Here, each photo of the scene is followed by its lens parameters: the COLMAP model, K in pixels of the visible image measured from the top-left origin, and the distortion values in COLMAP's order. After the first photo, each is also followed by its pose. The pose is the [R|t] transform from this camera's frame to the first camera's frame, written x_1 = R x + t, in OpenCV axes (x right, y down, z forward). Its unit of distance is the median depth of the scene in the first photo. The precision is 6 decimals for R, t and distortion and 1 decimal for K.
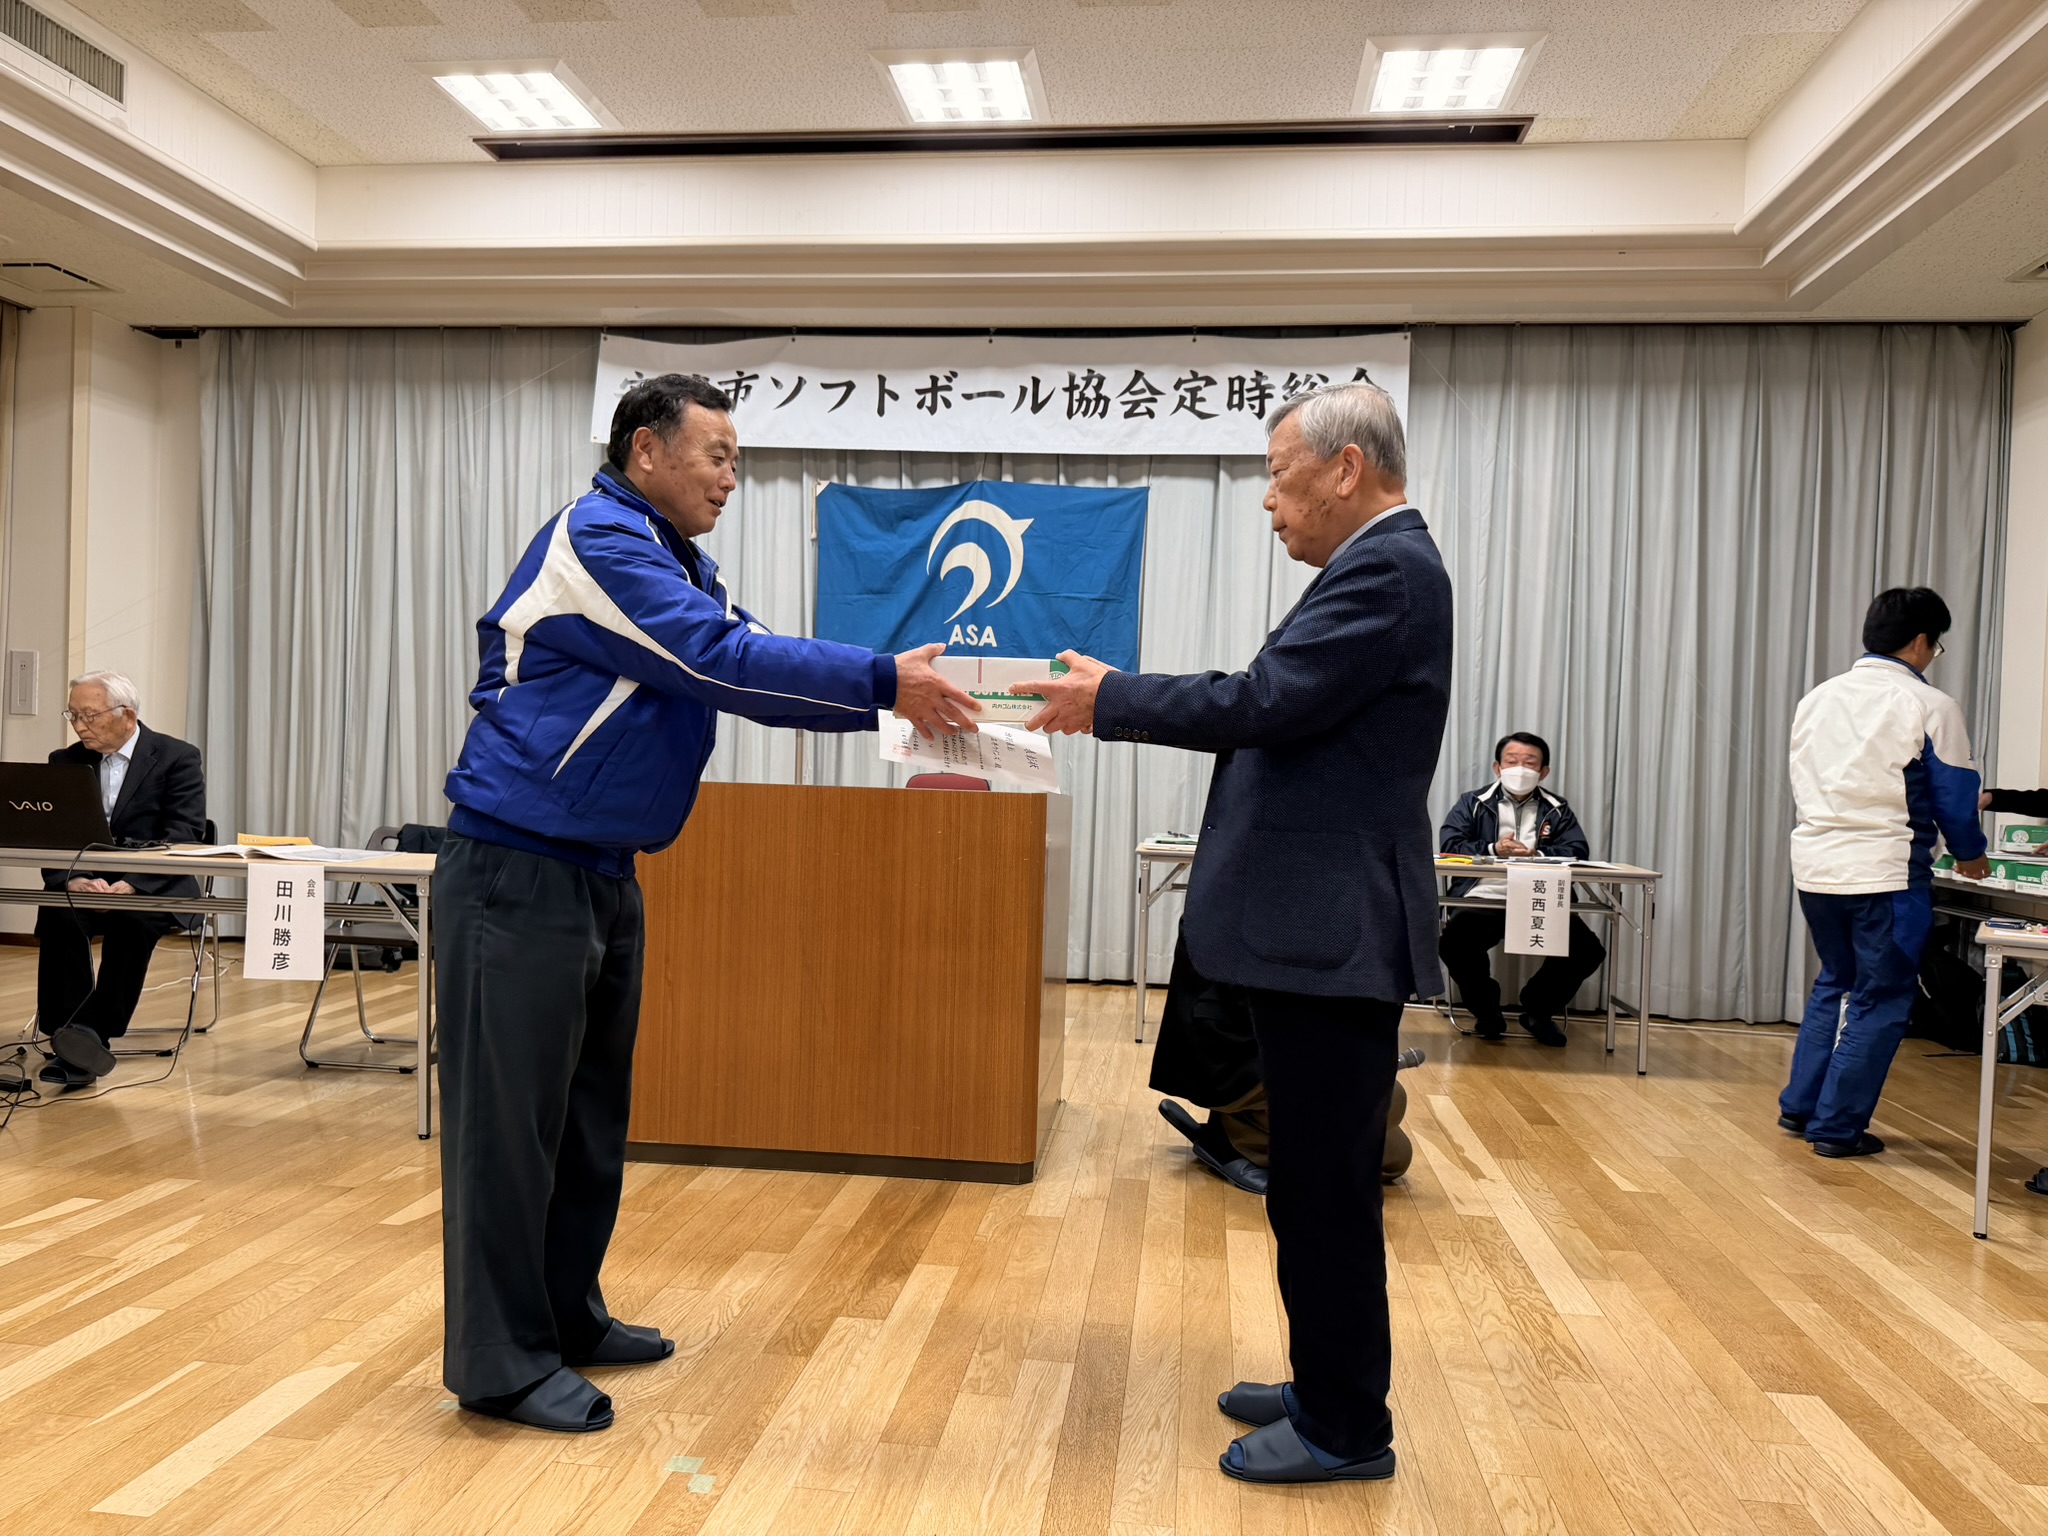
lens RADIAL K [[1426.6, 0, 1021.8], [0, 1426.6, 785.8], [0, 0, 1]] dist [0.092985, -0.136223]
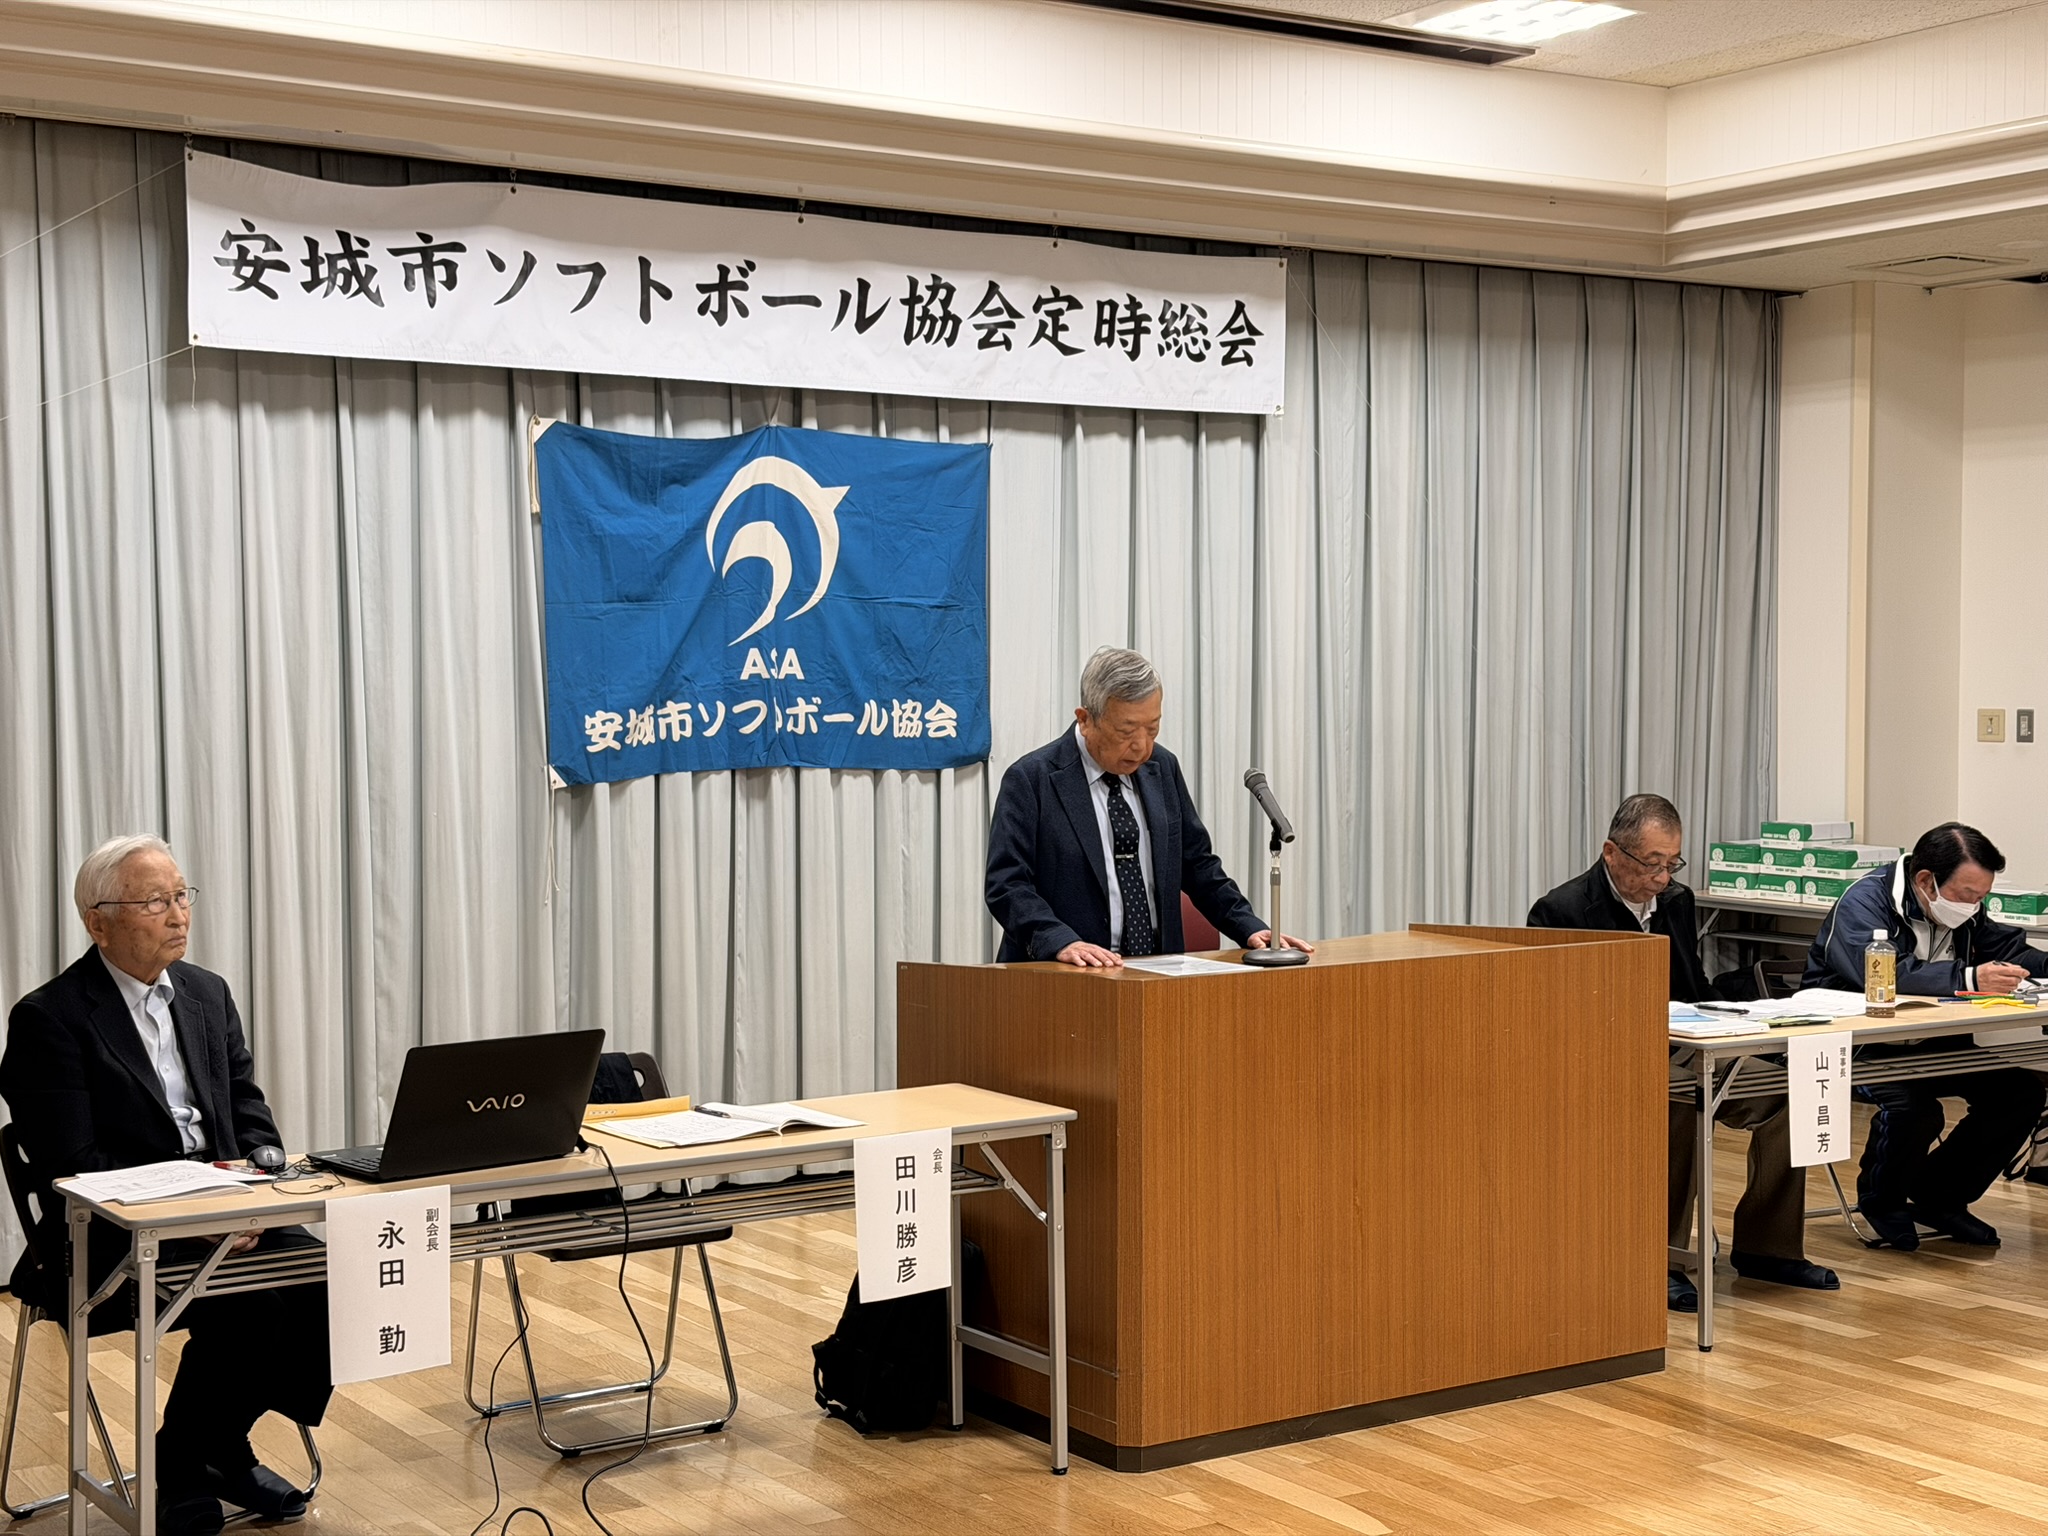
lens RADIAL K [[2852.5, 0, 1034.0], [0, 2852.5, 769.7], [0, 0, 1]] dist [0.157963, -0.022847]
pose [[0.756739, -0.060912, 0.650873, -0.830600], [0.045317, 0.998142, 0.040723, -0.108997], [-0.652145, -0.001322, 0.758093, -0.069072]]
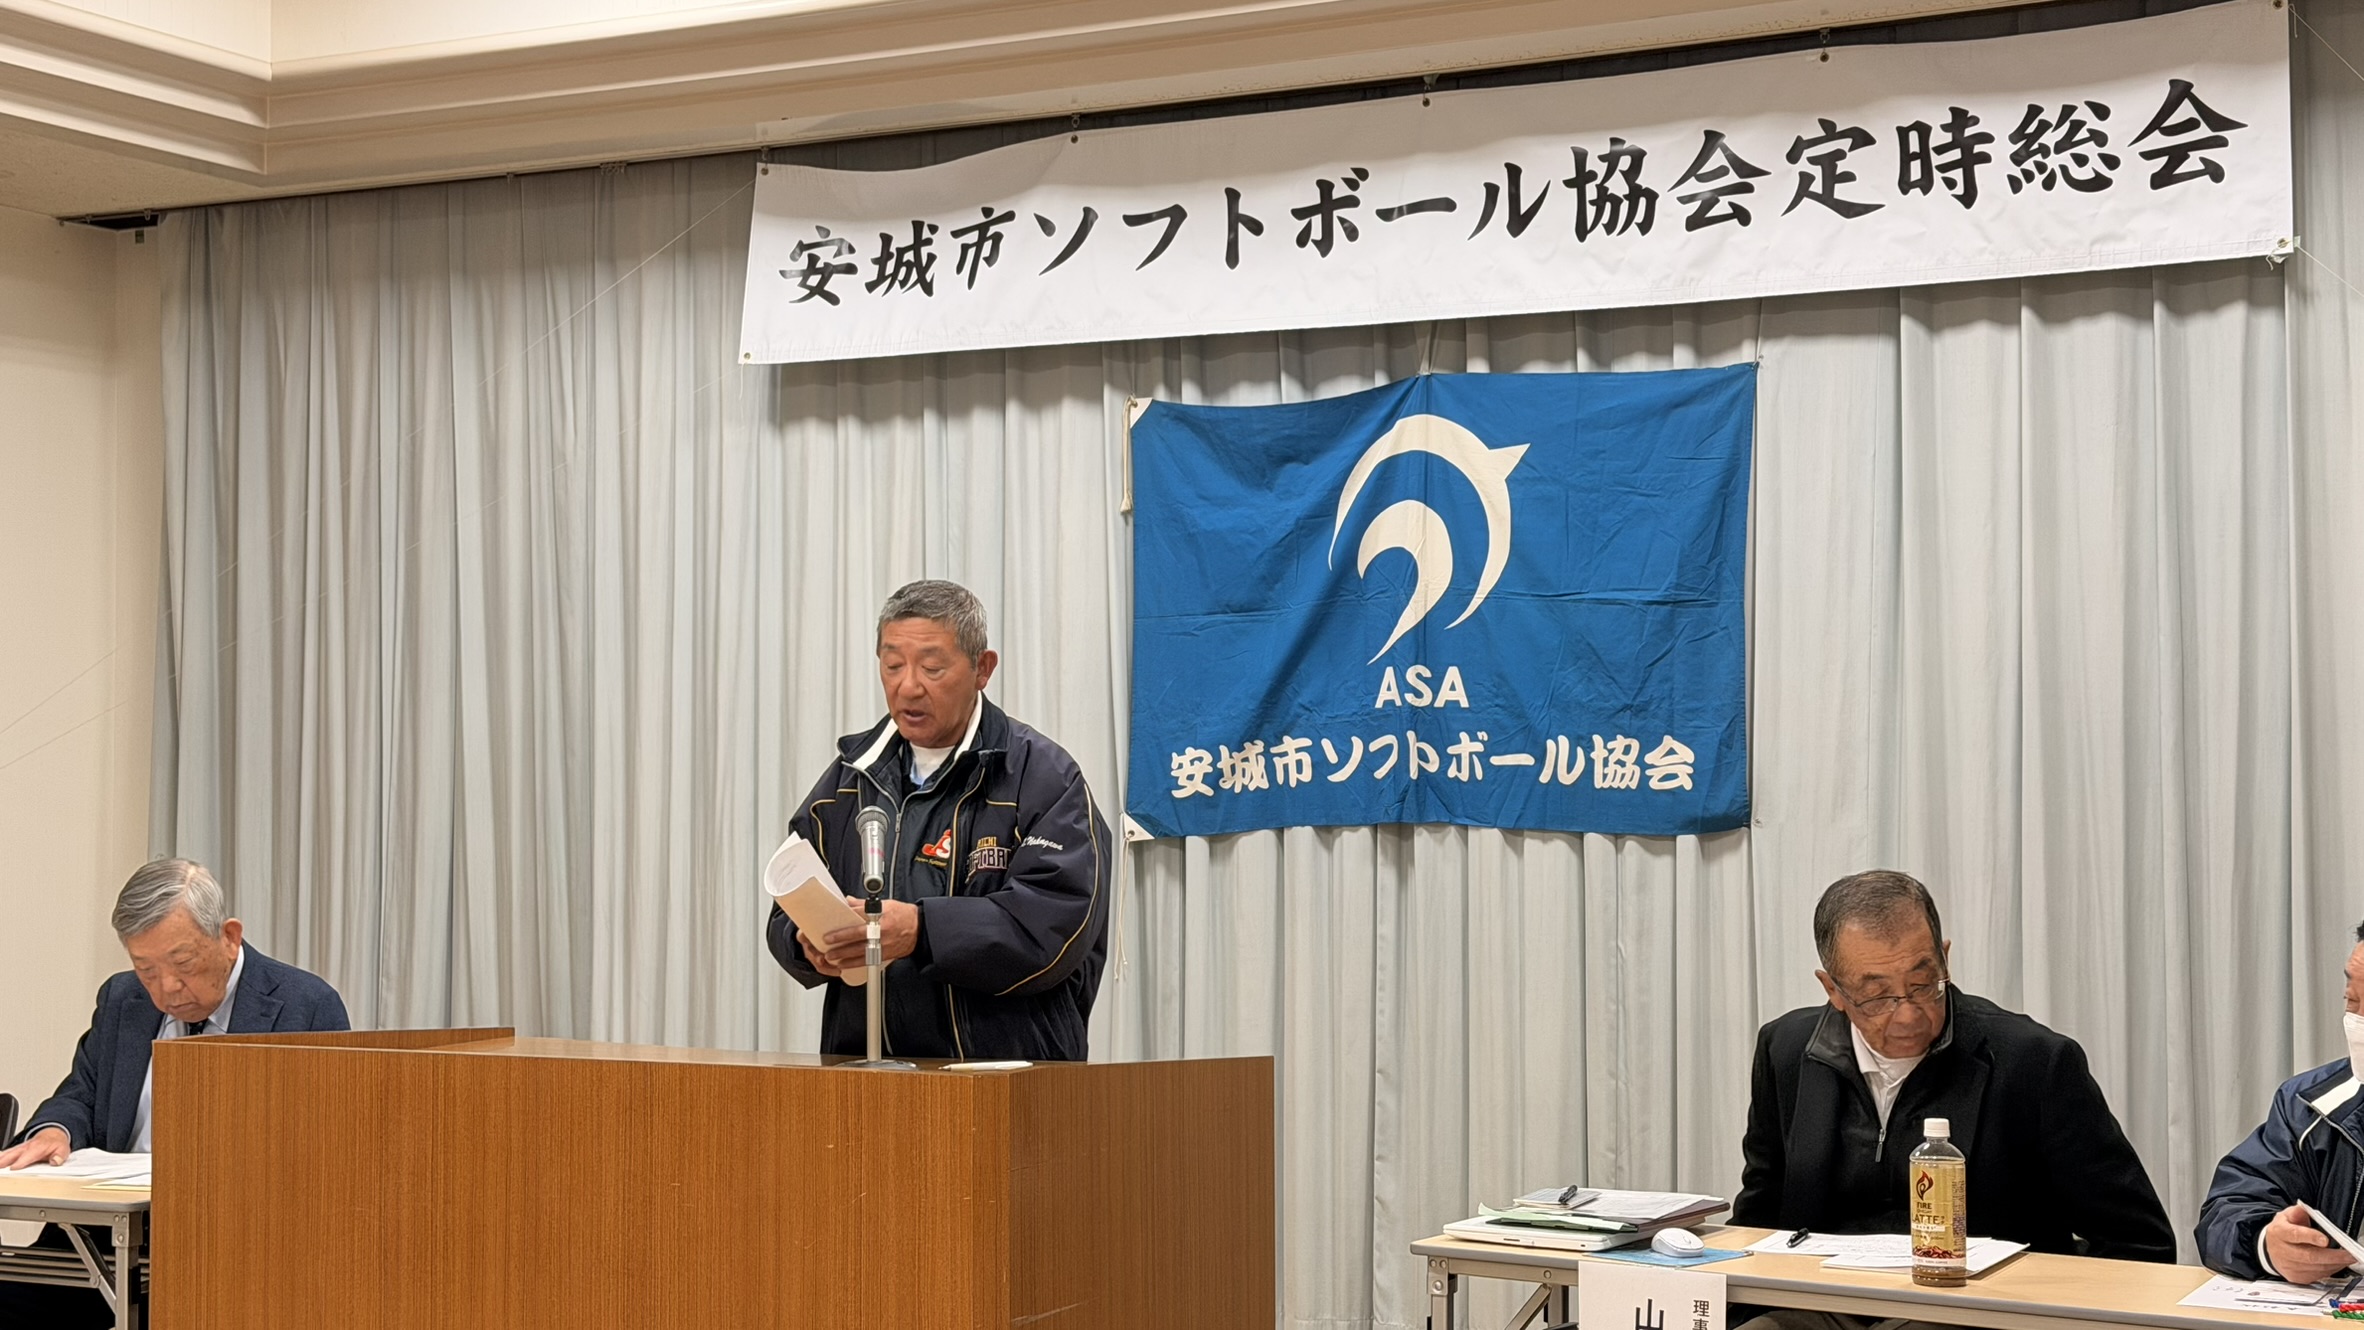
lens RADIAL K [[3271.4, 0, 1184.7], [0, 3271.4, 676.4], [0, 0, 1]] dist [0.155991, -0.114986]
pose [[0.934247, -0.044595, -0.353827, 0.301853], [0.020905, 0.997293, -0.070500, -0.032156], [0.356013, 0.058468, 0.932650, -0.086192]]
